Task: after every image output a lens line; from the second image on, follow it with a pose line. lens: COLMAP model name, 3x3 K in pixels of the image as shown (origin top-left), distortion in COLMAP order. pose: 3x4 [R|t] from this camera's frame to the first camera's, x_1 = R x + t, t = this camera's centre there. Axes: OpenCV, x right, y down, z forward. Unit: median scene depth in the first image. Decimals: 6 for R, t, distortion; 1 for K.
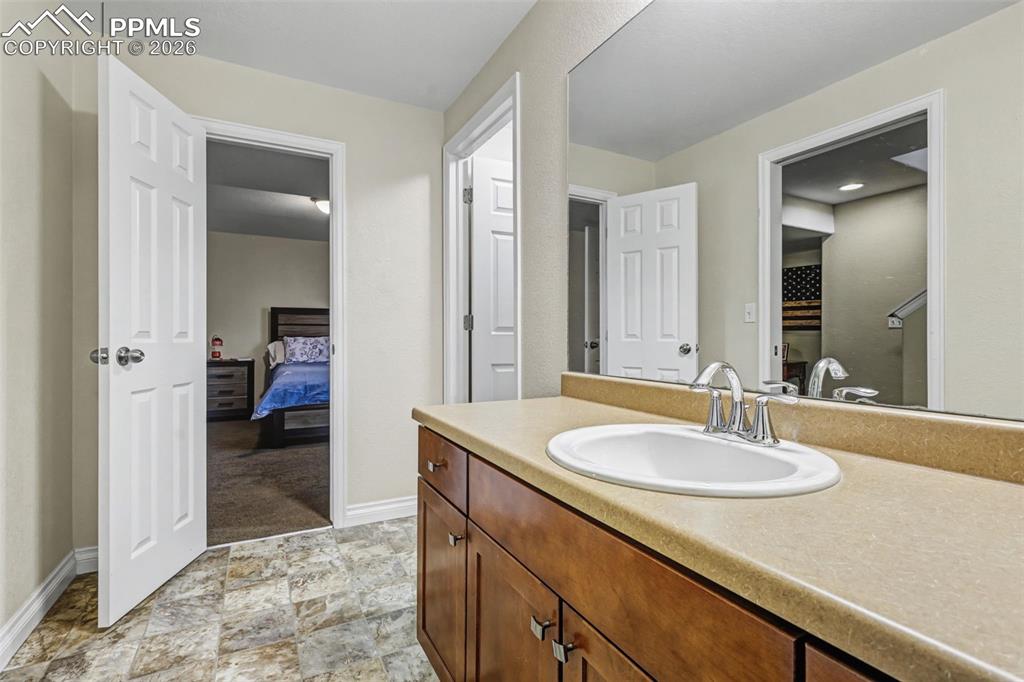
lens RADIAL K [[480.2, 0, 513.2], [0, 480.2, 337.7], [0, 0, 1]] dist [-0.000167, 0.001321]
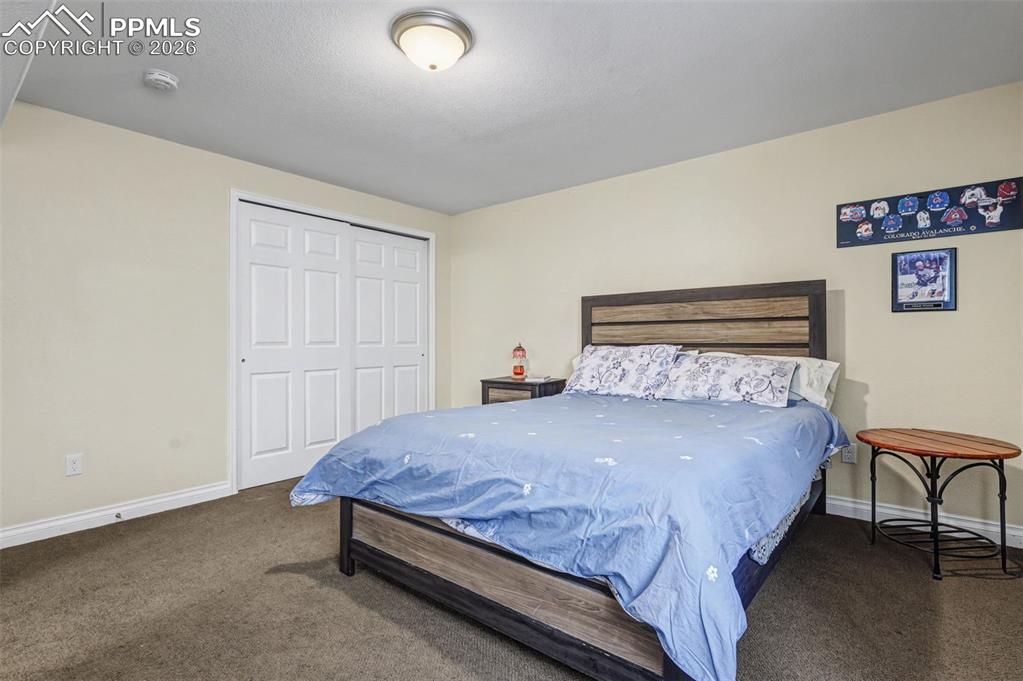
lens RADIAL K [[479.7, 0, 508.2], [0, 479.7, 341.9], [0, 0, 1]] dist [-0.000167, 0.001321]
pose [[0.386810, -0.001043, -0.922159, 0.024258], [-0.001235, 0.999998, -0.001648, -0.005245], [0.922159, 0.001776, 0.386808, 0.702586]]
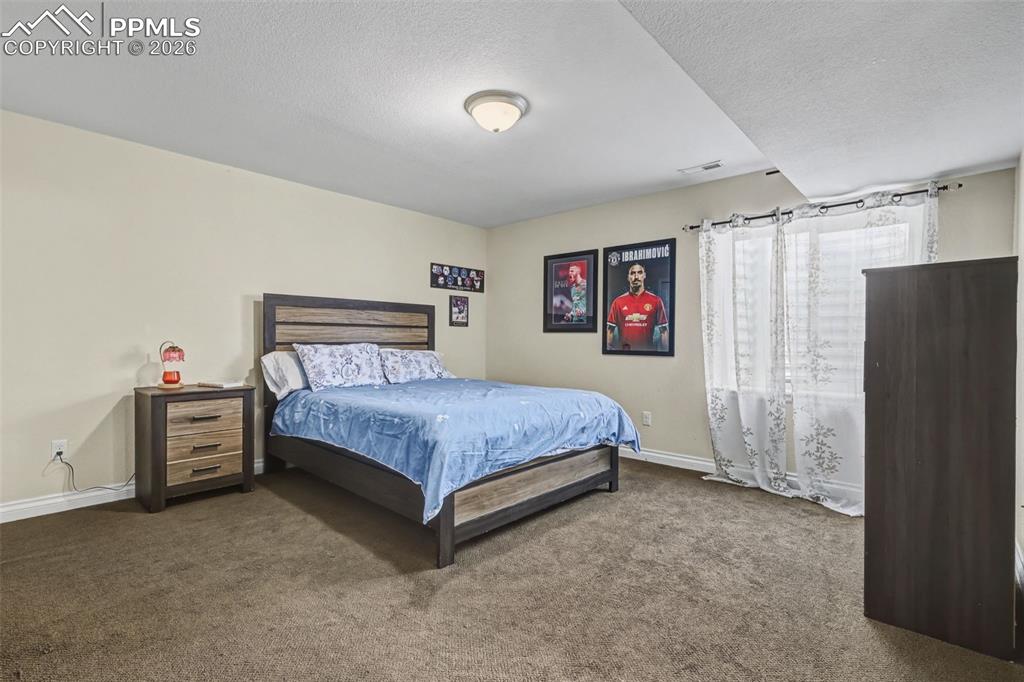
lens RADIAL K [[480.2, 0, 505.6], [0, 480.2, 341.0], [0, 0, 1]] dist [-0.000167, 0.001321]
pose [[0.947439, 0.004030, 0.319912, -0.429117], [-0.002916, 0.999988, -0.003960, -0.004442], [-0.319924, 0.002819, 0.947439, 0.364966]]
